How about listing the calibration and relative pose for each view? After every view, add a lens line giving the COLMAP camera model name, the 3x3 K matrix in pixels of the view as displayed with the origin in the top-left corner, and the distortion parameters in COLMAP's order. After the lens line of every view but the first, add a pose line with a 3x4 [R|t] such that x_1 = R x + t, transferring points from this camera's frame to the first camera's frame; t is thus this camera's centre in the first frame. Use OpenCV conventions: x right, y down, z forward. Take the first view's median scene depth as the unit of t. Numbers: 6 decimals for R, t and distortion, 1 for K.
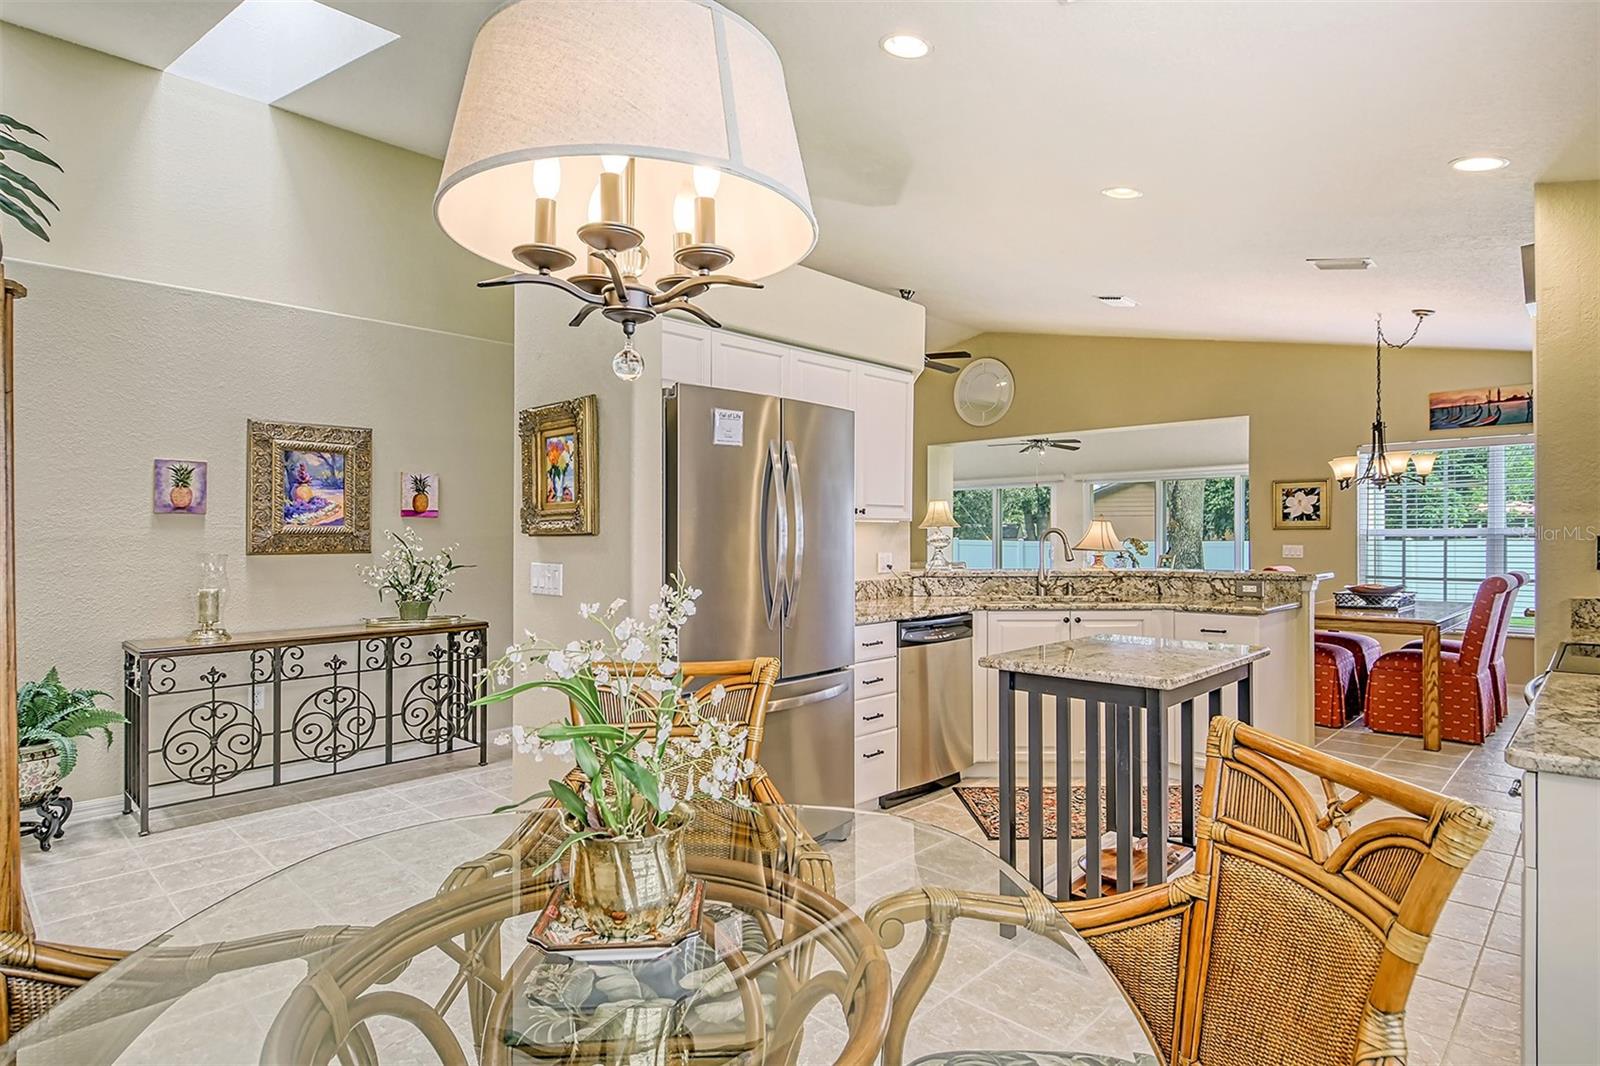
lens RADIAL K [[827.0, 0, 784.2], [0, 827.0, 546.2], [0, 0, 1]] dist [0.003490, -0.023667]
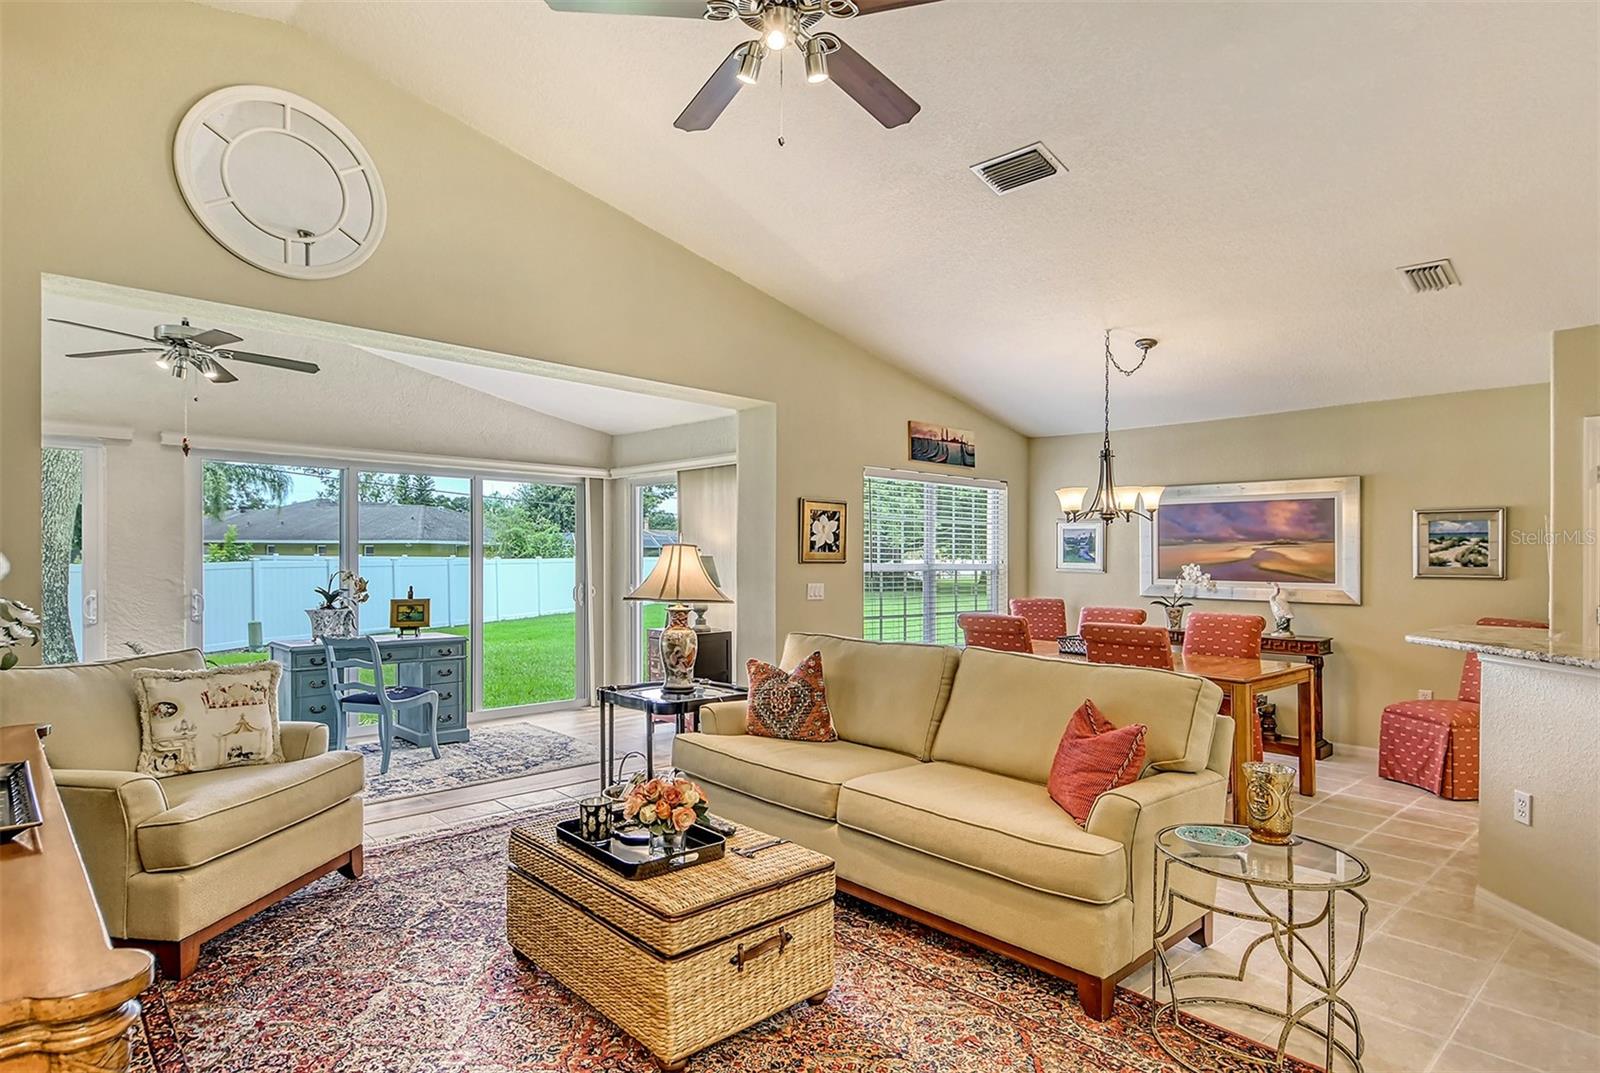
lens RADIAL K [[849.4, 0, 777.8], [0, 849.4, 551.7], [0, 0, 1]] dist [0.049847, -0.029614]
pose [[0.038094, 0.010057, 0.999224, -0.205740], [0.002370, 0.999946, -0.010154, -0.026548], [-0.999271, 0.002755, 0.038068, 1.161269]]
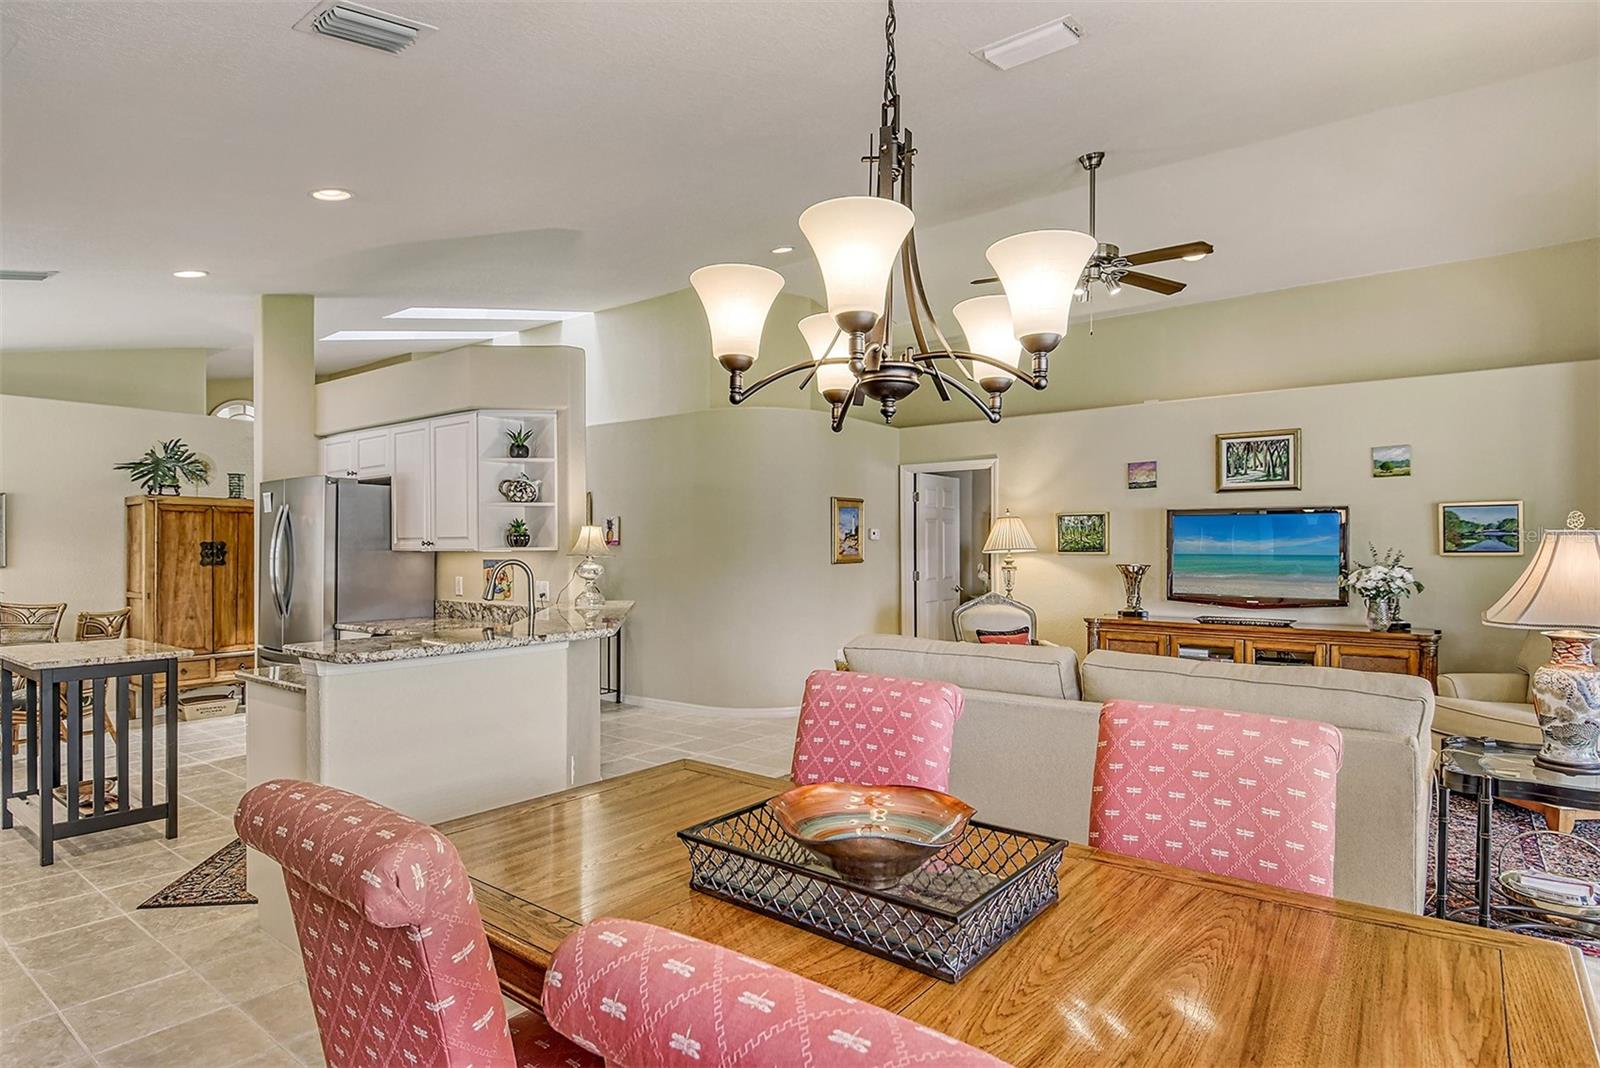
lens RADIAL K [[835.0, 0, 800.0], [0, 835.0, 534.0], [0, 0, 1]] dist [0.018287, -0.027331]
pose [[0.148941, -0.013831, -0.988749, 0.840405], [-0.012334, 0.999798, -0.015844, -0.026510], [0.988769, 0.014555, 0.148741, 0.824227]]
